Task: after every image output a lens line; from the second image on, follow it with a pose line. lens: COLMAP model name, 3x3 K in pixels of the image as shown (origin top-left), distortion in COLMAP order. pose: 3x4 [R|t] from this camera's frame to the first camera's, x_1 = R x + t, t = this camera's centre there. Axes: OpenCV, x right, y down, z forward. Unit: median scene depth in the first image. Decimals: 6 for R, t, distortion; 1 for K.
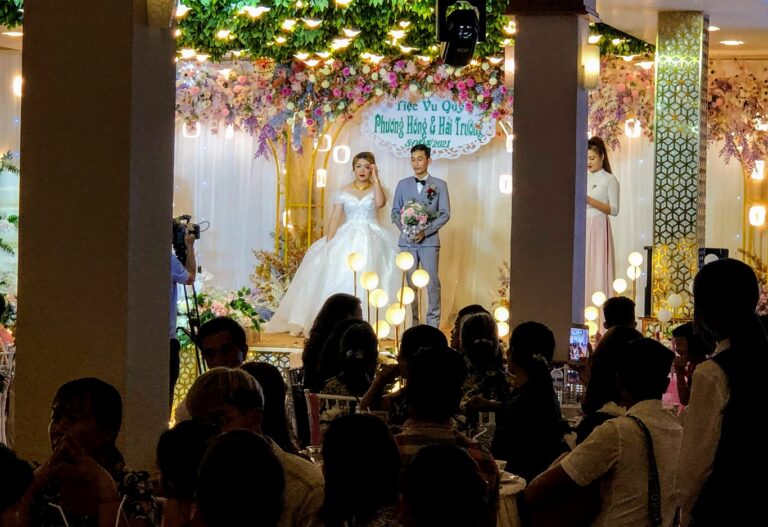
lens RADIAL K [[1990.4, 0, 384.0], [0, 1990.4, 263.5], [0, 0, 1]] dist [0.055179, 0.502682]
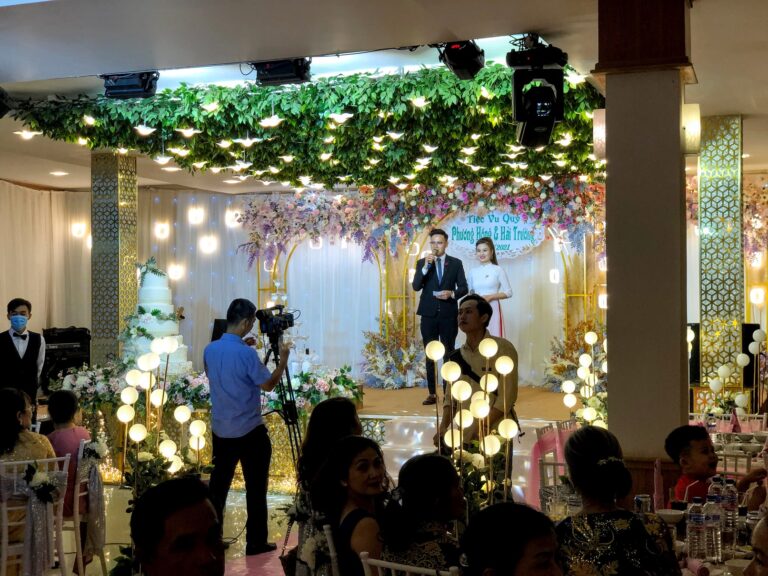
lens RADIAL K [[1175.6, 0, 384.0], [0, 1175.6, 288.0], [0, 0, 1]] dist [0.002147, 0.115514]
pose [[0.997707, -0.025050, -0.062872, -0.001527], [0.022603, 0.998970, -0.039335, -0.004776], [0.063793, 0.037824, 0.997246, 0.236438]]
